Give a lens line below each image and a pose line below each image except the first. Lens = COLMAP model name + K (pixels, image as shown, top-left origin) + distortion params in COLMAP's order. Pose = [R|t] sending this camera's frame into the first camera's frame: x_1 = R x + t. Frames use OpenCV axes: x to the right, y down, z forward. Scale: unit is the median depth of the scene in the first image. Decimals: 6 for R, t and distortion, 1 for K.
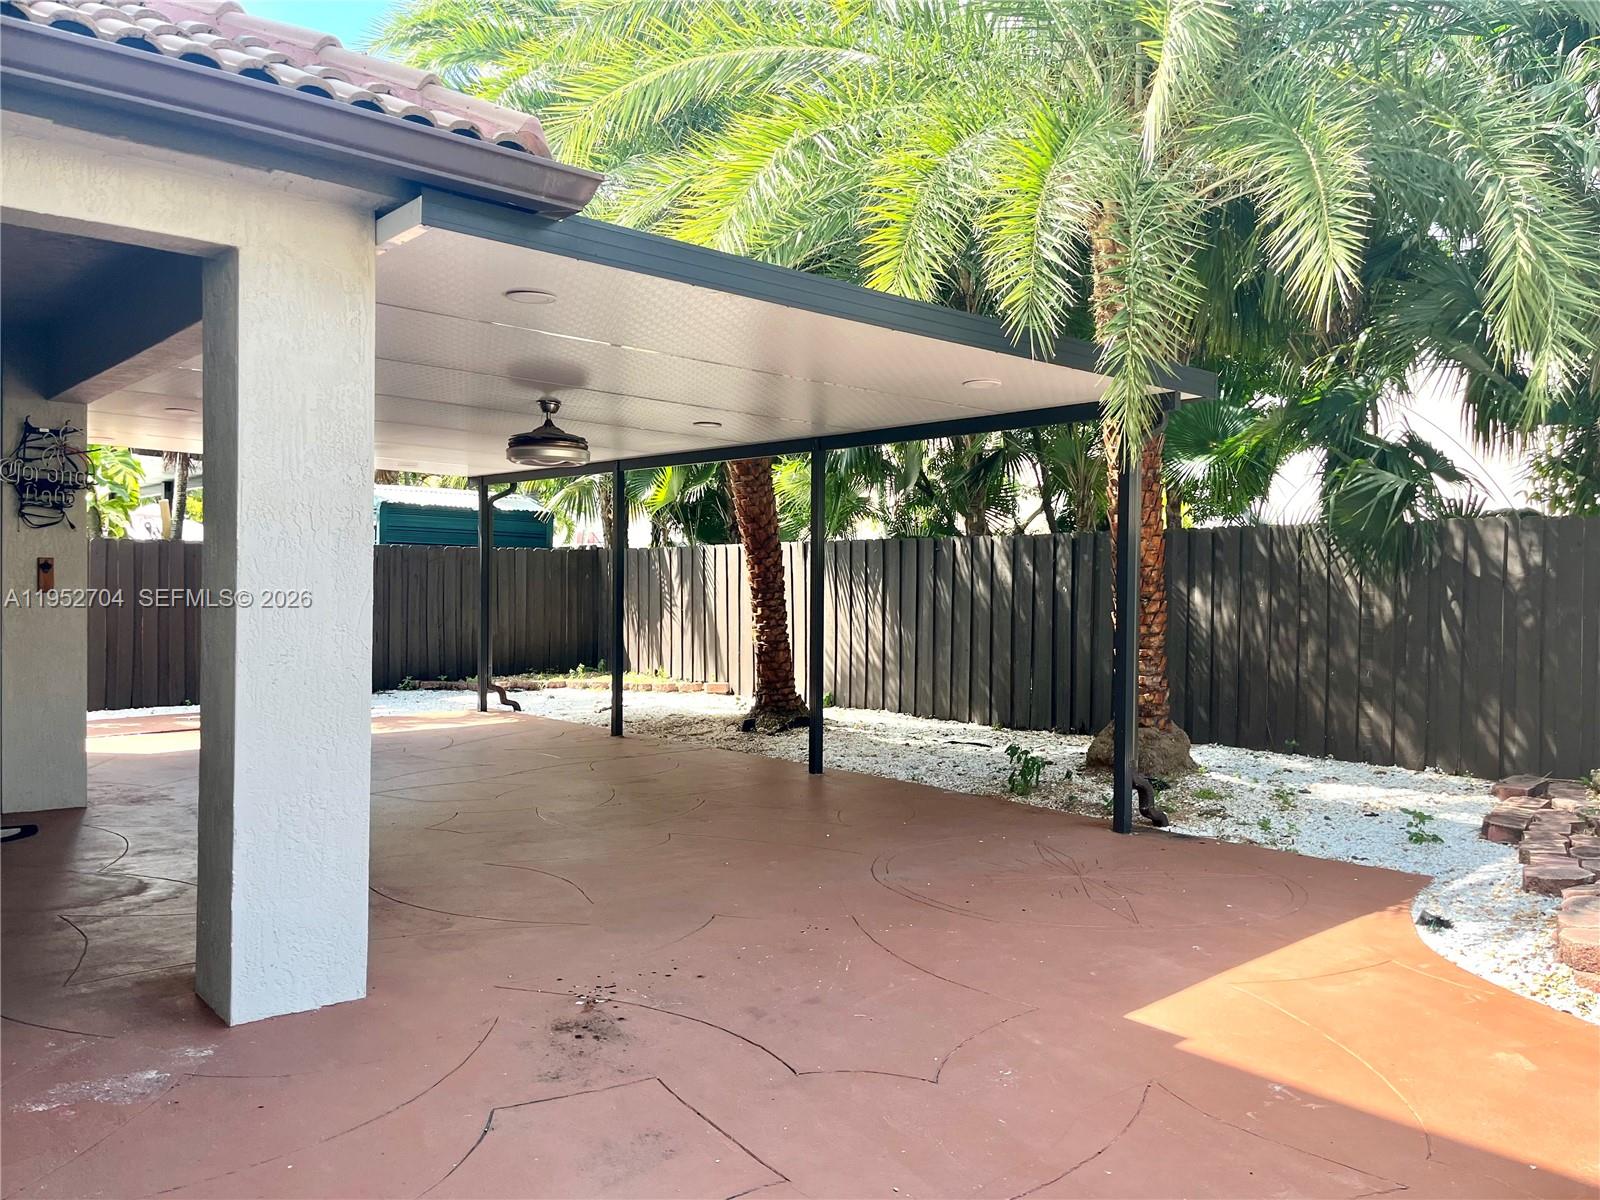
lens RADIAL K [[1222.3, 0, 802.6], [0, 1222.3, 598.3], [0, 0, 1]] dist [0.041763, -0.023913]
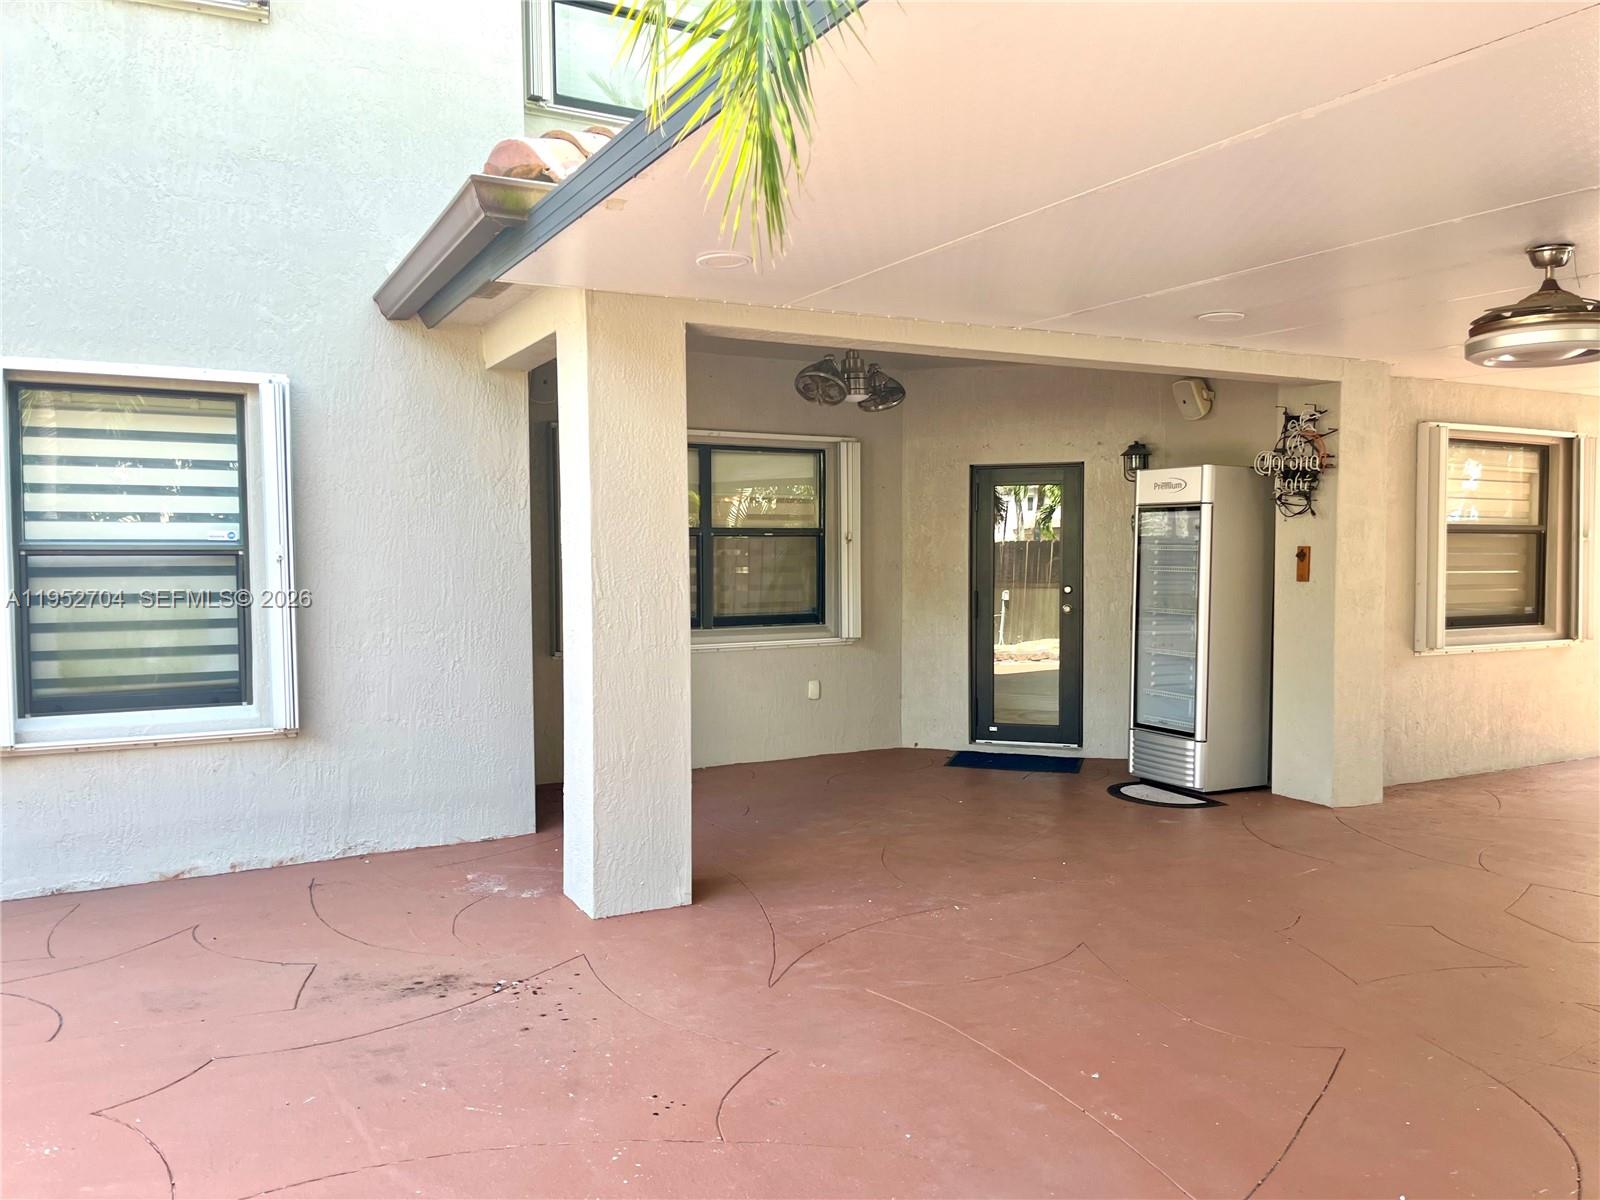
lens RADIAL K [[1222.3, 0, 801.1], [0, 1222.3, 603.8], [0, 0, 1]] dist [0.041763, -0.023913]
pose [[-0.220354, 0.027012, -0.975046, 0.766524], [-0.016928, 0.999360, 0.031512, -0.022107], [0.975273, 0.023449, -0.219755, 1.487256]]
